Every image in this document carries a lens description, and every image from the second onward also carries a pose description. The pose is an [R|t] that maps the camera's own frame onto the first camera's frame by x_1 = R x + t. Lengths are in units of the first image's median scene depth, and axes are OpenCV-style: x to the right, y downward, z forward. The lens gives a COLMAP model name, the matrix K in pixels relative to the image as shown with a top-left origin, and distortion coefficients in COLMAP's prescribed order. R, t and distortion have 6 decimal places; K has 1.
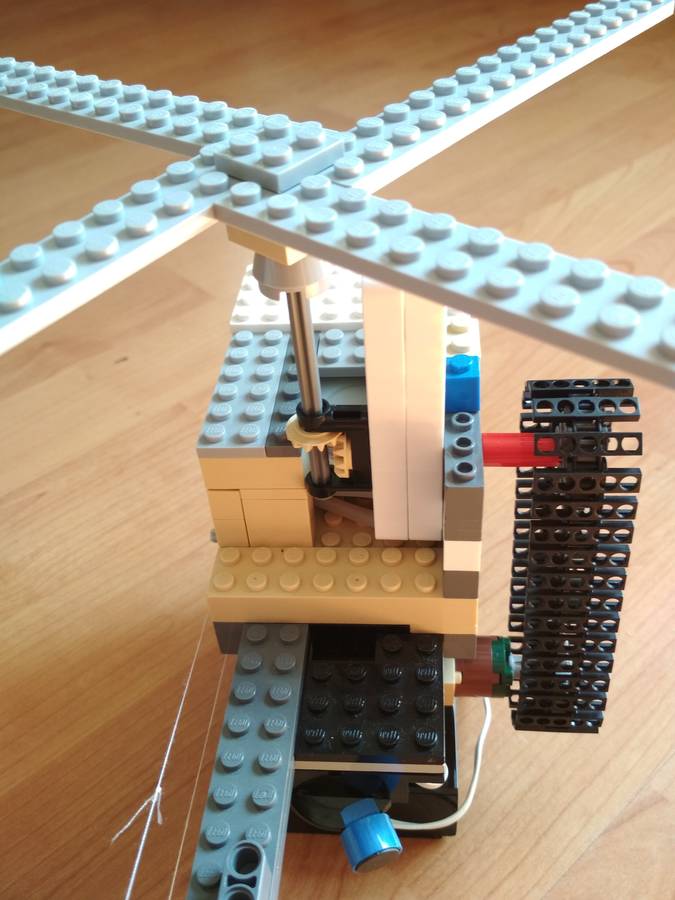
lens RADIAL K [[829.6, 0, 337.5], [0, 829.6, 450.0], [0, 0, 1]] dist [0.104439, -0.278937]
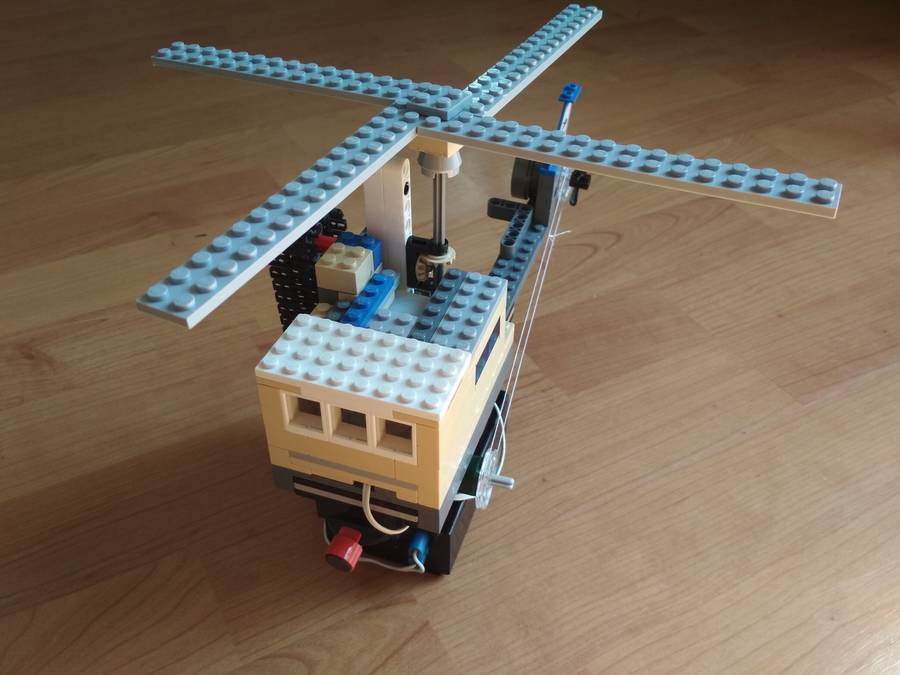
lens RADIAL K [[829.6, 0, 450.0], [0, 829.6, 337.5], [0, 0, 1]] dist [0.104439, -0.278937]
pose [[0.973973, 0.194962, -0.115616, 0.596766], [-0.198398, 0.979940, -0.018877, -0.007841], [0.109617, 0.041324, 0.993115, -0.484897]]
